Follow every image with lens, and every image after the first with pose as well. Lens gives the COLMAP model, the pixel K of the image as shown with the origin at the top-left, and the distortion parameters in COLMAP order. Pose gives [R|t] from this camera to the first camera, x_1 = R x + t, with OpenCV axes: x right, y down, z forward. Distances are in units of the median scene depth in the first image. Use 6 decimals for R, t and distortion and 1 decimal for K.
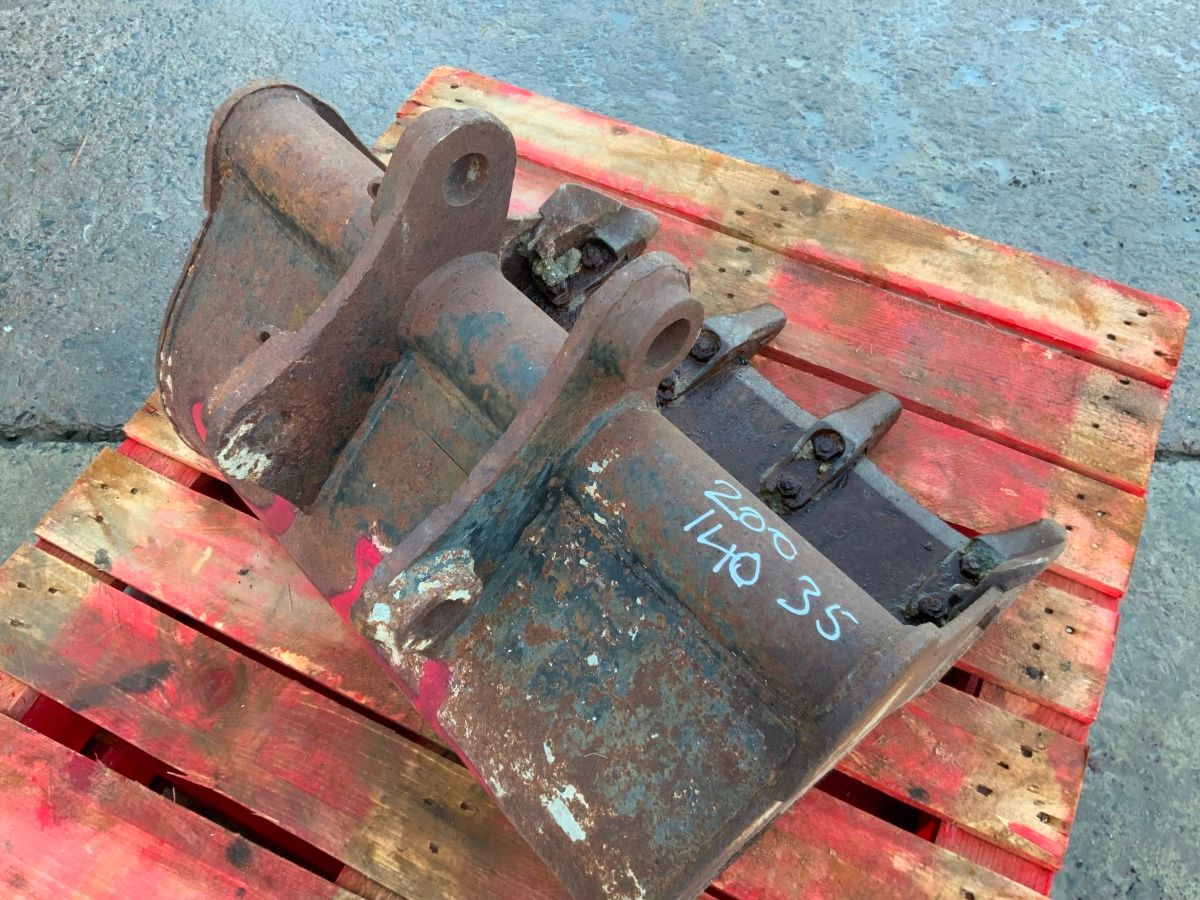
lens RADIAL K [[988.9, 0, 604.8], [0, 988.9, 447.6], [0, 0, 1]] dist [0.066280, -0.132074]
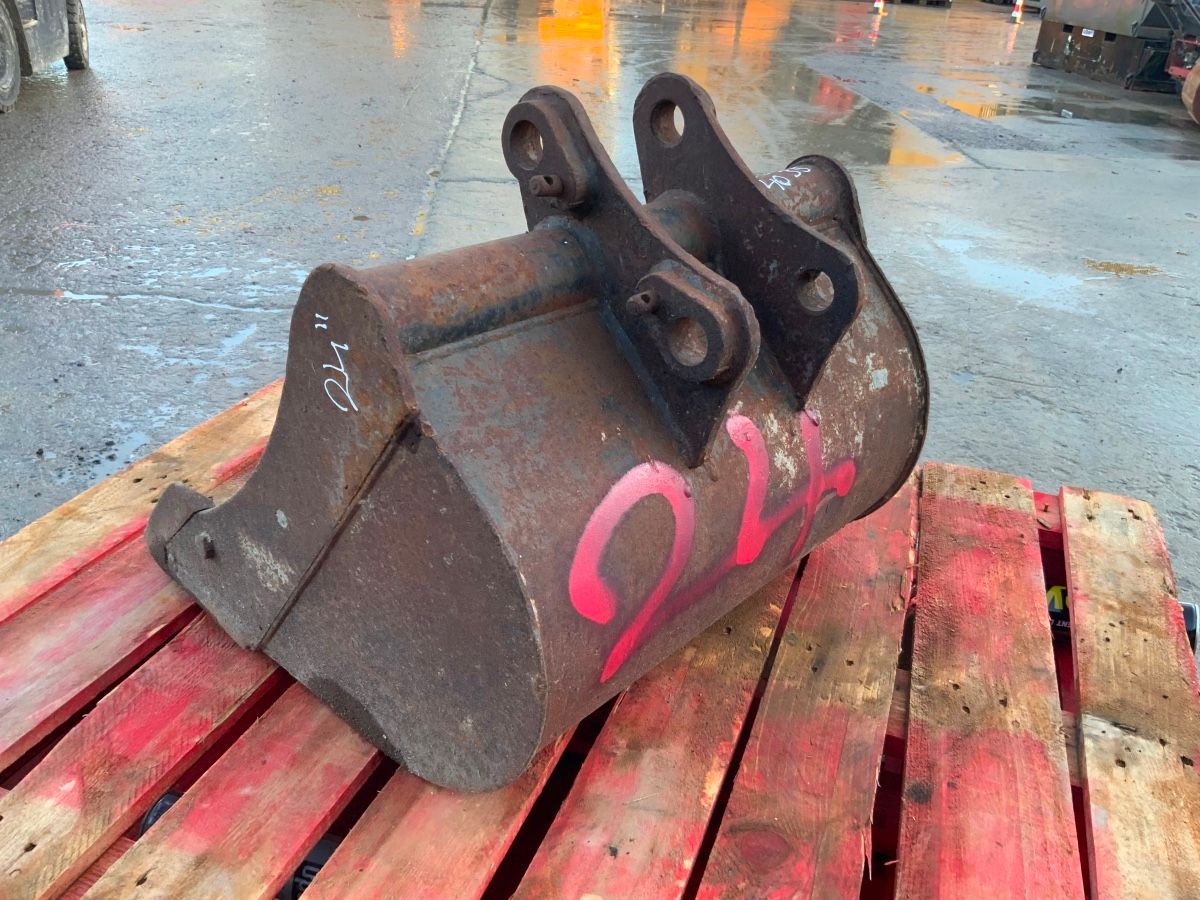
lens RADIAL K [[988.9, 0, 599.2], [0, 988.9, 455.3], [0, 0, 1]] dist [0.066280, -0.132074]
pose [[-0.098216, -0.463555, 0.880608, -1.247555], [0.821557, 0.461601, 0.334618, -0.393176], [-0.561603, 0.756334, 0.335500, 0.717914]]
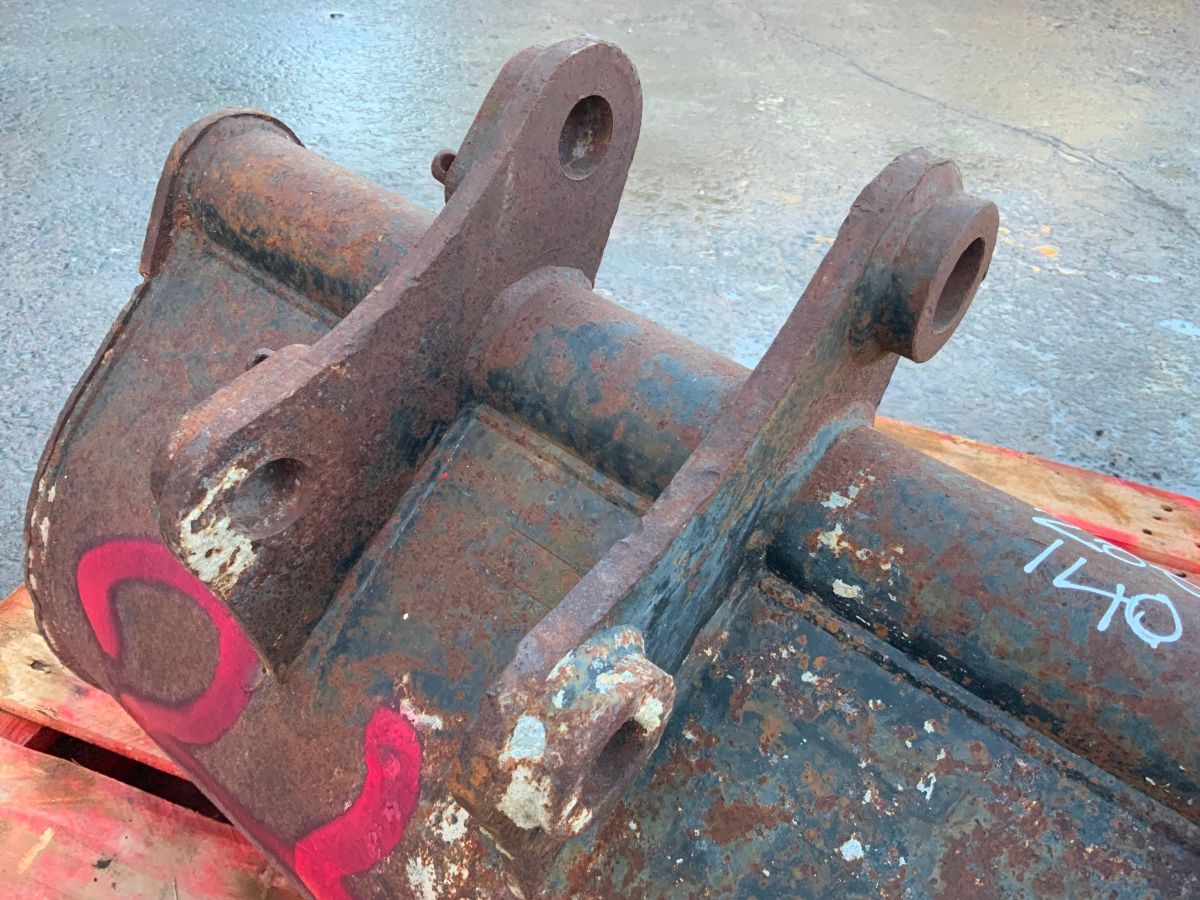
lens RADIAL K [[988.9, 0, 595.3], [0, 988.9, 451.4], [0, 0, 1]] dist [0.066280, -0.132074]
pose [[0.985254, -0.000562, 0.171100, -0.219227], [0.060805, 0.935869, -0.347062, 0.163857], [-0.159932, 0.352348, 0.922102, 0.359178]]
